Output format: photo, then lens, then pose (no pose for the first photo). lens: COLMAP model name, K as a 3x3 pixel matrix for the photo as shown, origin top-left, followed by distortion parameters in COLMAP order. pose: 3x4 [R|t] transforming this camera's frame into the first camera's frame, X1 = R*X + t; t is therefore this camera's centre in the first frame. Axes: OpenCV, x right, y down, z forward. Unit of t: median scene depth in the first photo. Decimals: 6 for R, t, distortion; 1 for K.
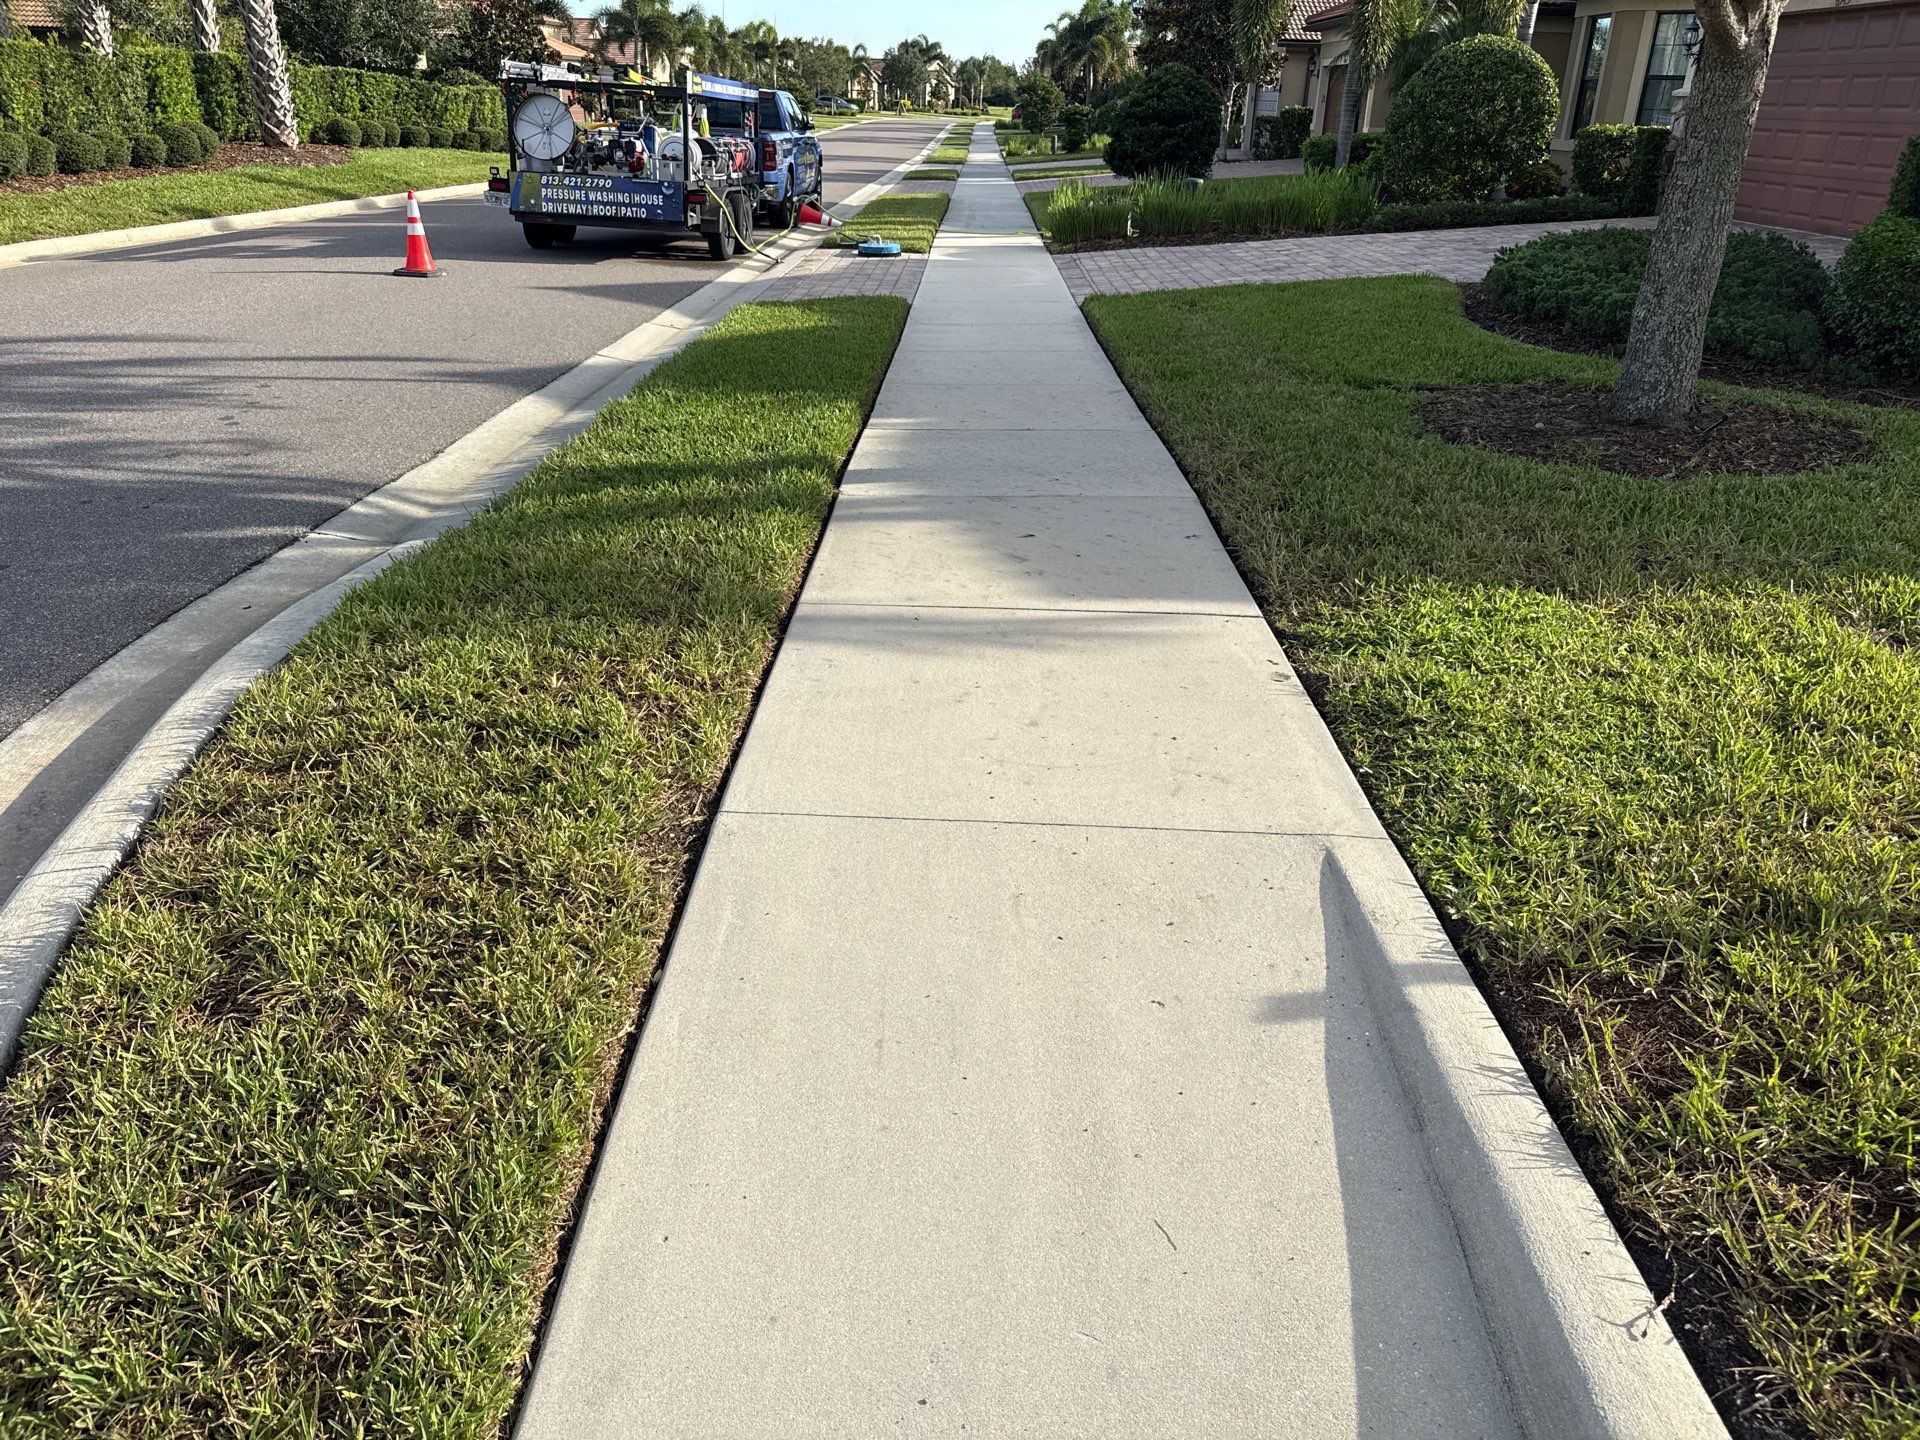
lens RADIAL K [[1419.9, 0, 939.6], [0, 1419.9, 744.0], [0, 0, 1]] dist [-0.005530, -0.008424]
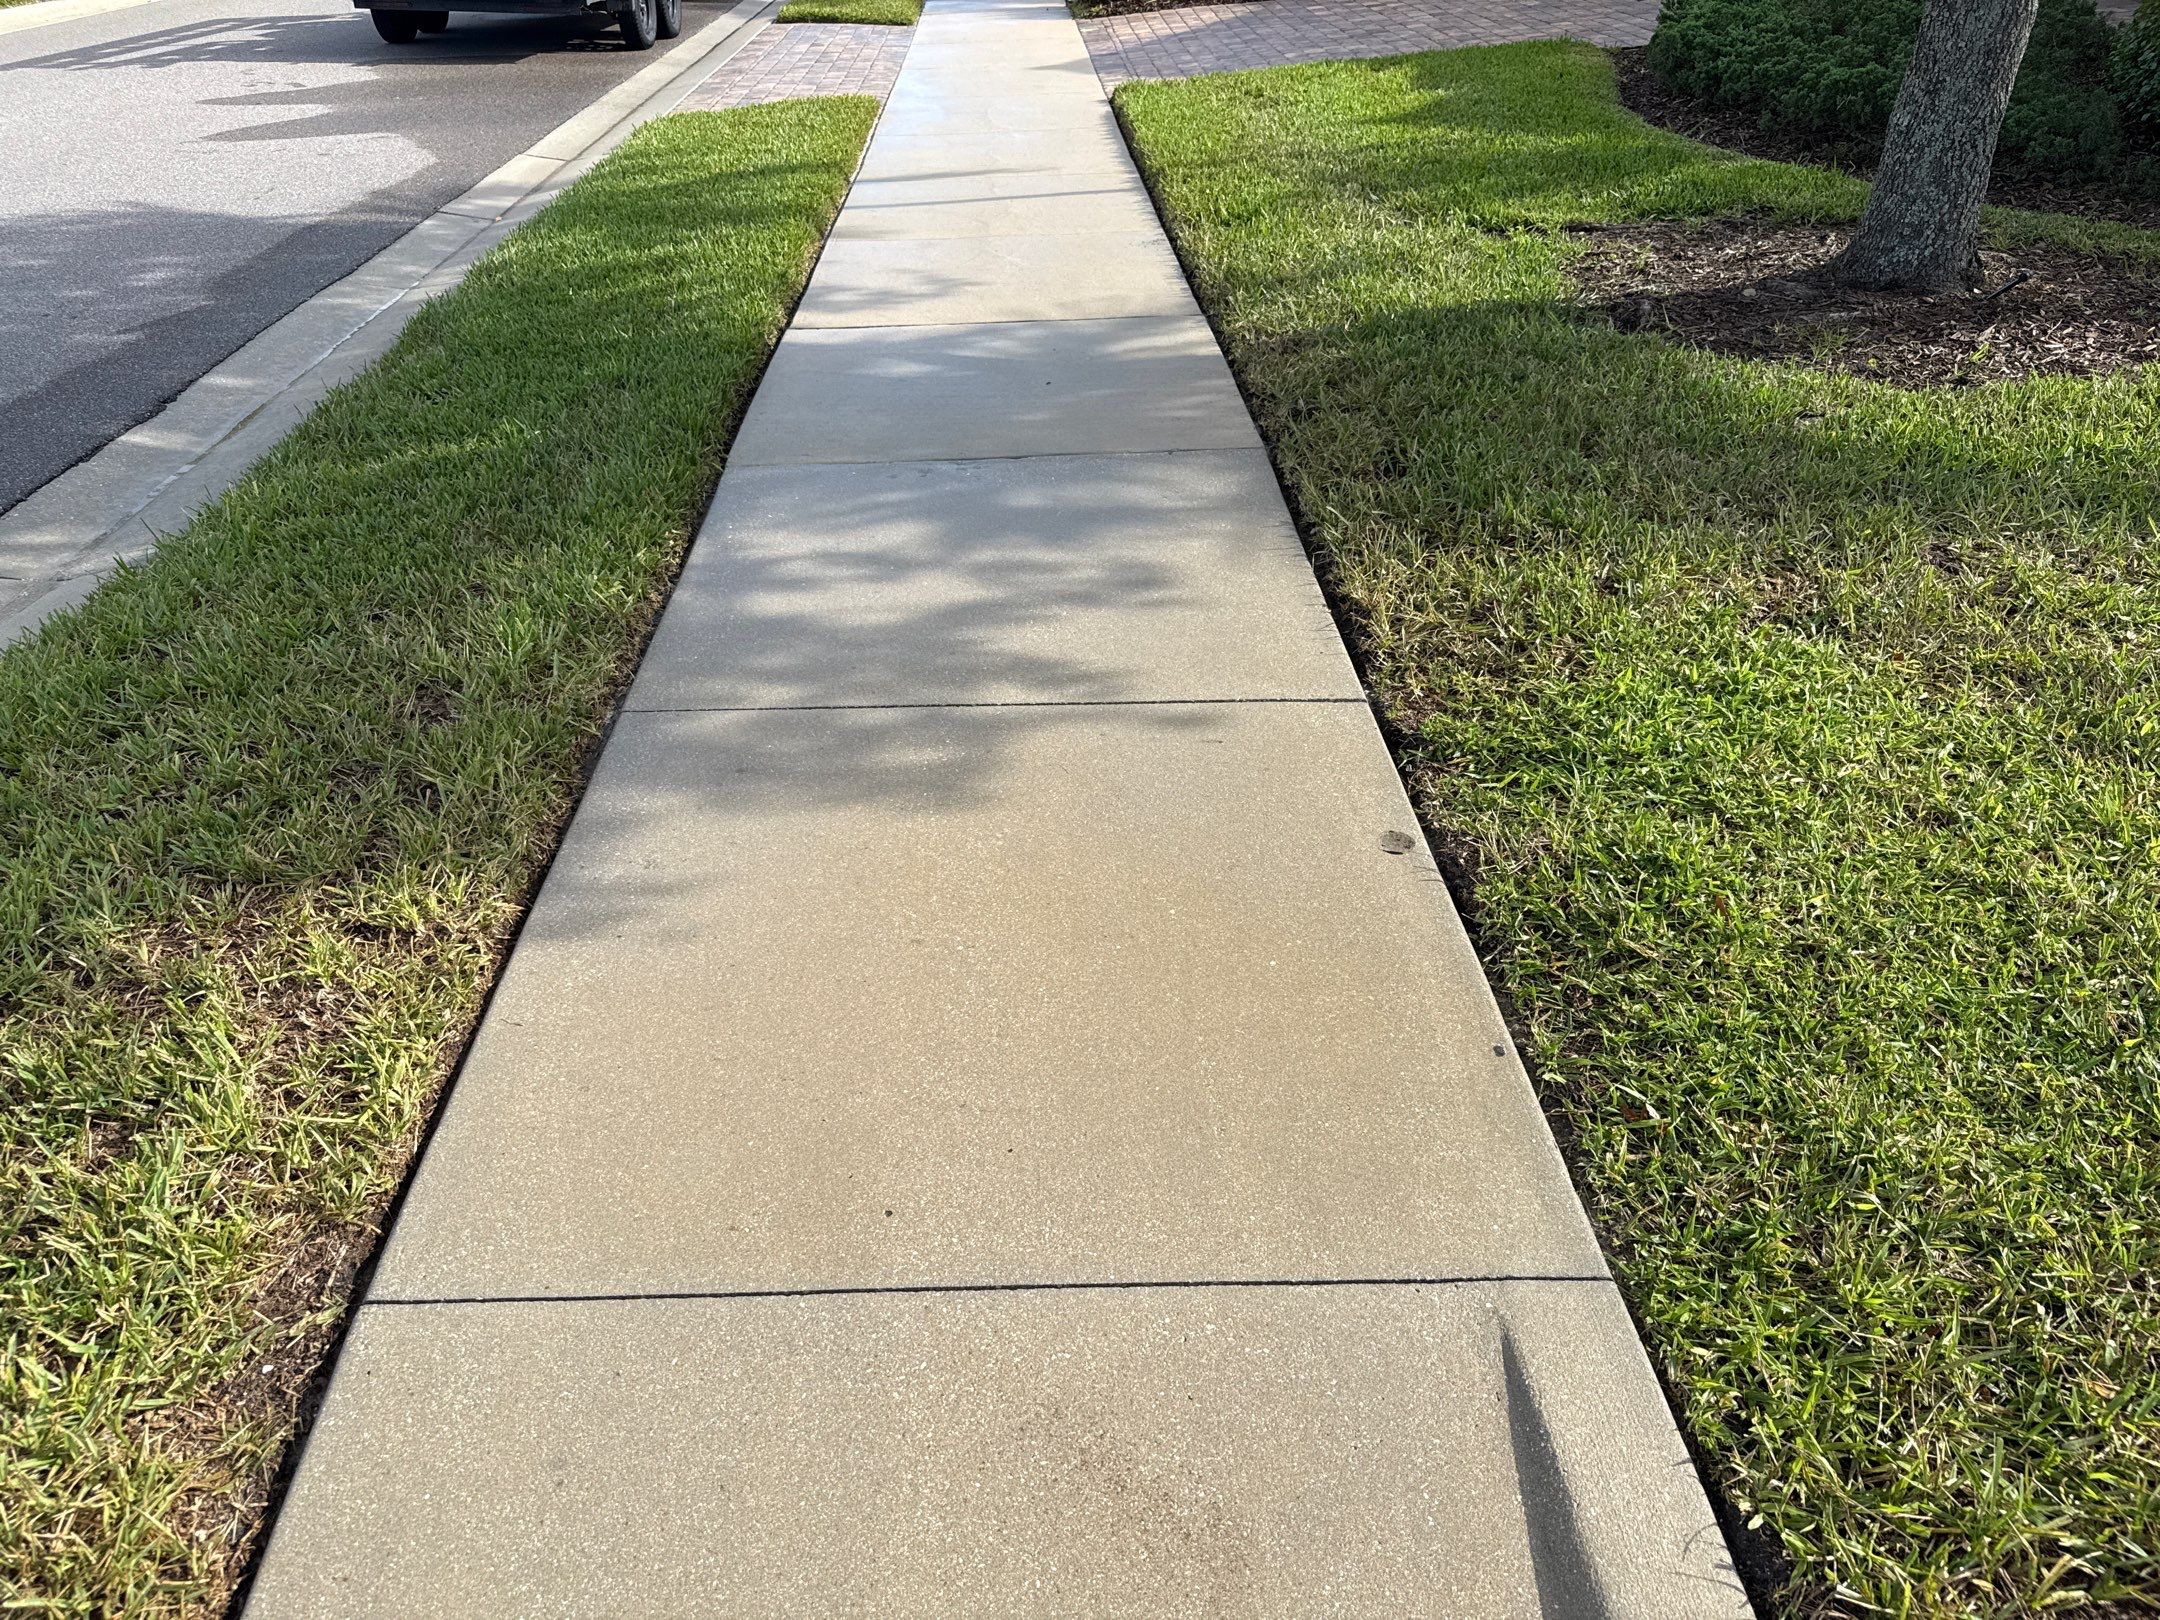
lens RADIAL K [[1599.2, 0, 1054.3], [0, 1599.2, 866.5], [0, 0, 1]] dist [-0.009548, -0.002805]
pose [[0.997999, -0.056230, 0.028926, 0.023794], [0.050780, 0.985267, 0.163308, -0.051046], [-0.037683, -0.161513, 0.986151, 0.107519]]
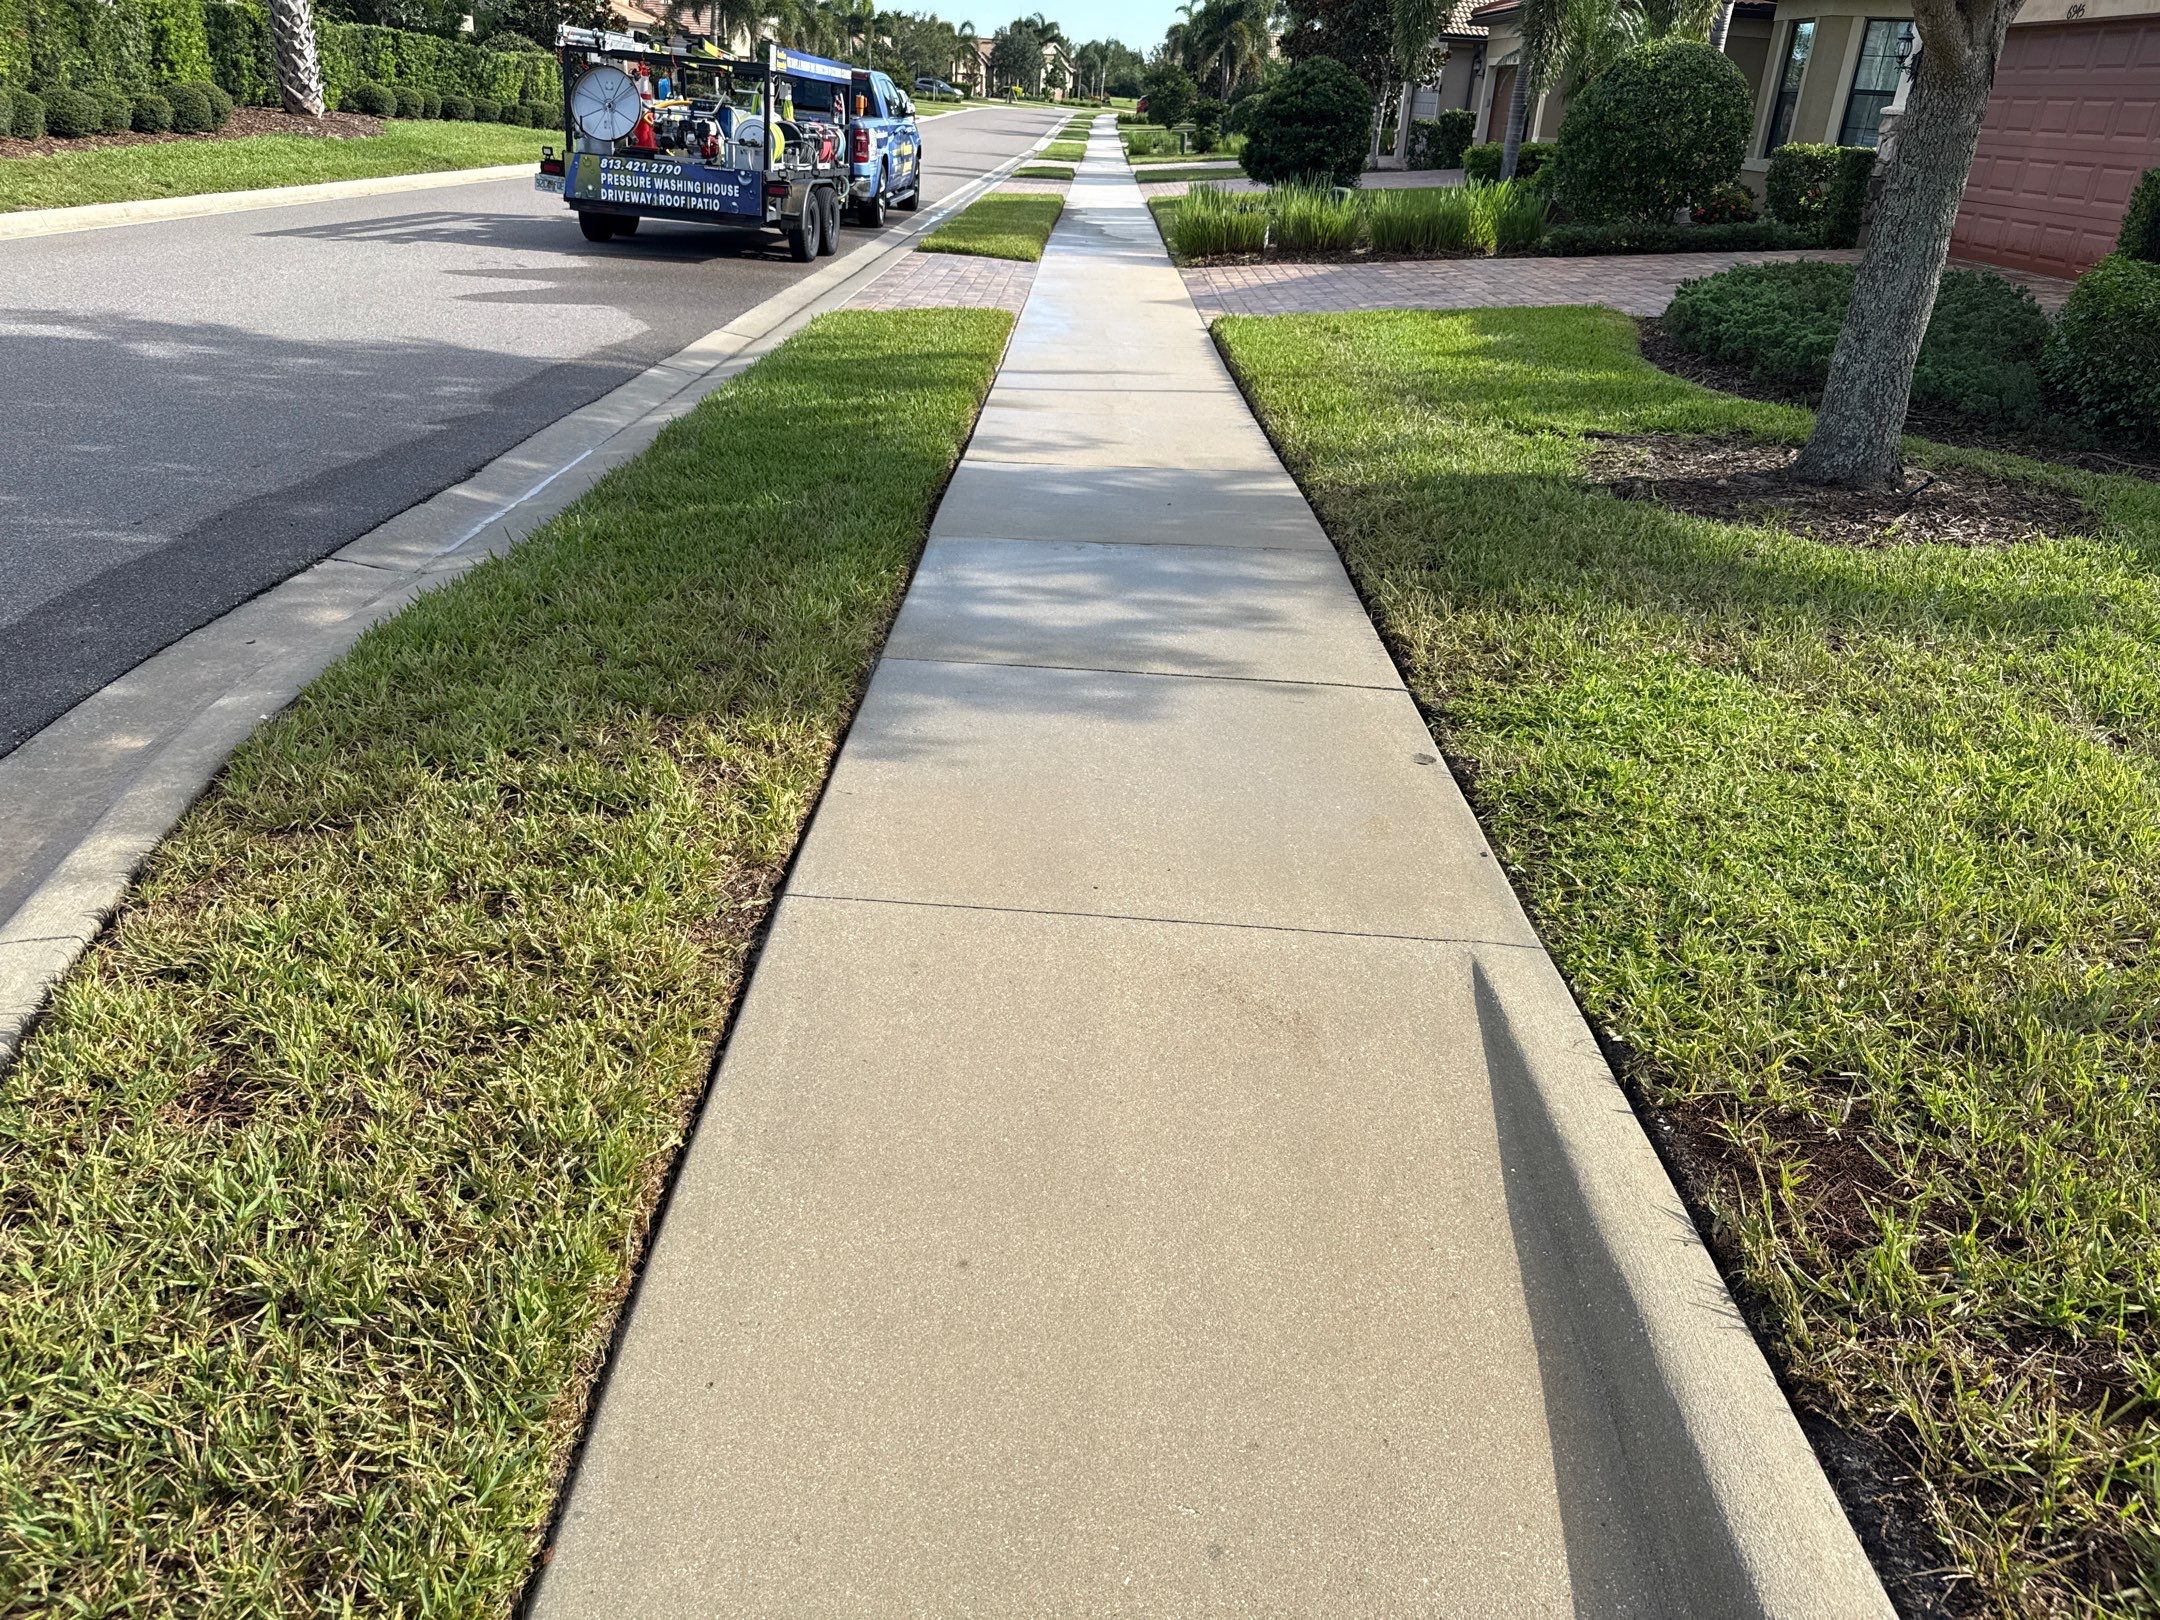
lens RADIAL K [[1597.3, 0, 1057.0], [0, 1597.3, 837.0], [0, 0, 1]] dist [-0.005530, -0.008424]
pose [[0.999448, 0.029699, 0.014899, -0.000708], [-0.029886, 0.999476, 0.012464, -0.001427], [-0.014521, -0.012902, 0.999811, 0.002653]]
